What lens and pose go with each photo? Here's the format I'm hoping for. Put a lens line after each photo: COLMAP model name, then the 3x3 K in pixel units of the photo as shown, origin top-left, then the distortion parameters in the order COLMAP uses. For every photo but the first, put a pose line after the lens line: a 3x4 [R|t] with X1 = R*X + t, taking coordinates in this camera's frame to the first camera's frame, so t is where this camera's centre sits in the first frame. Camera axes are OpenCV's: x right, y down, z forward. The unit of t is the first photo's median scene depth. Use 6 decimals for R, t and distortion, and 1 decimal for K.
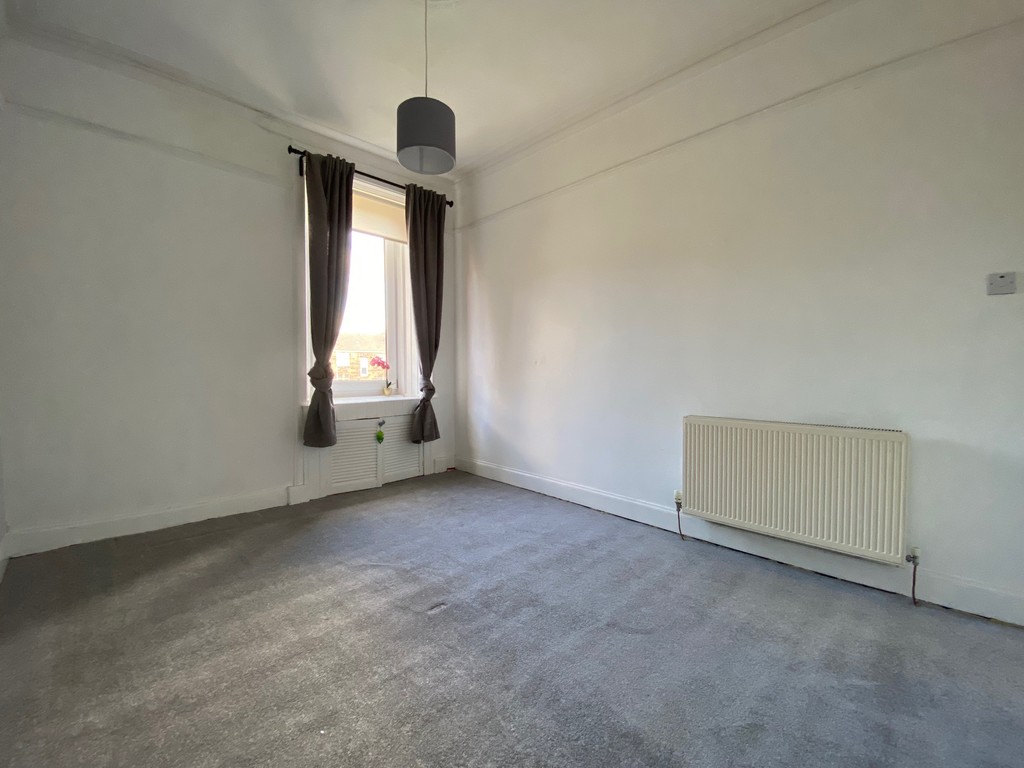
lens RADIAL K [[429.8, 0, 515.2], [0, 429.8, 385.0], [0, 0, 1]] dist [-0.000248, -0.010918]
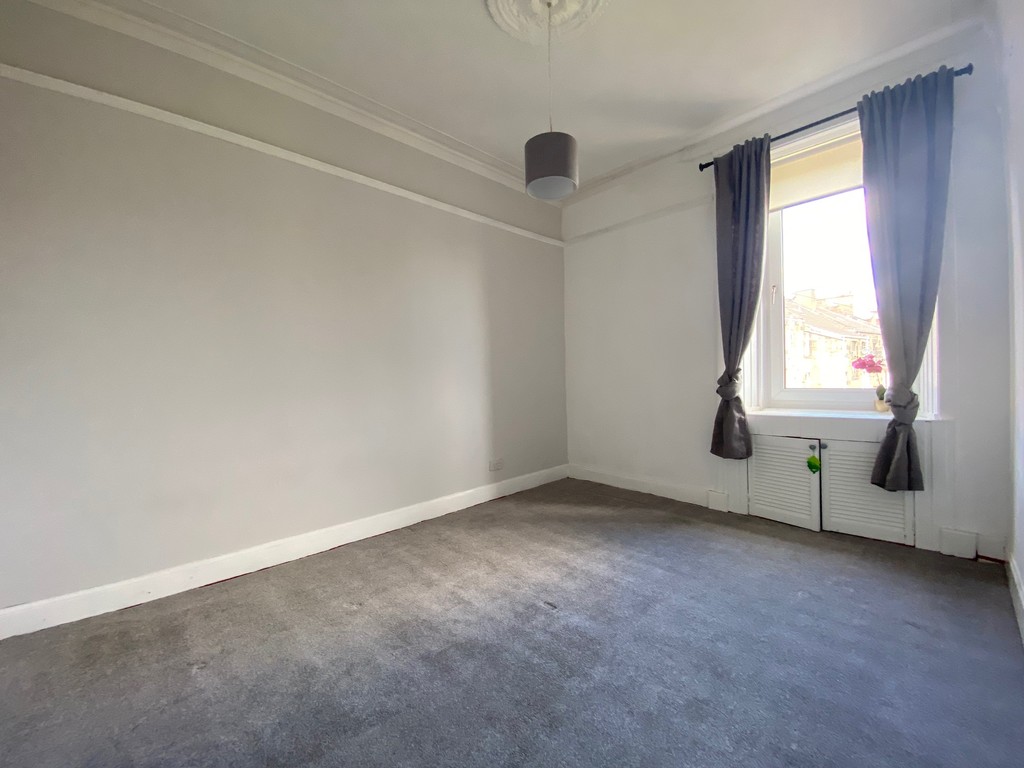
lens RADIAL K [[416.1, 0, 515.7], [0, 416.1, 384.2], [0, 0, 1]] dist [0.045171, -0.034063]
pose [[-0.034883, 0.007573, -0.999363, 0.495743], [-0.020437, 0.999757, 0.008290, -0.017306], [0.999182, 0.020713, -0.034720, 0.558387]]
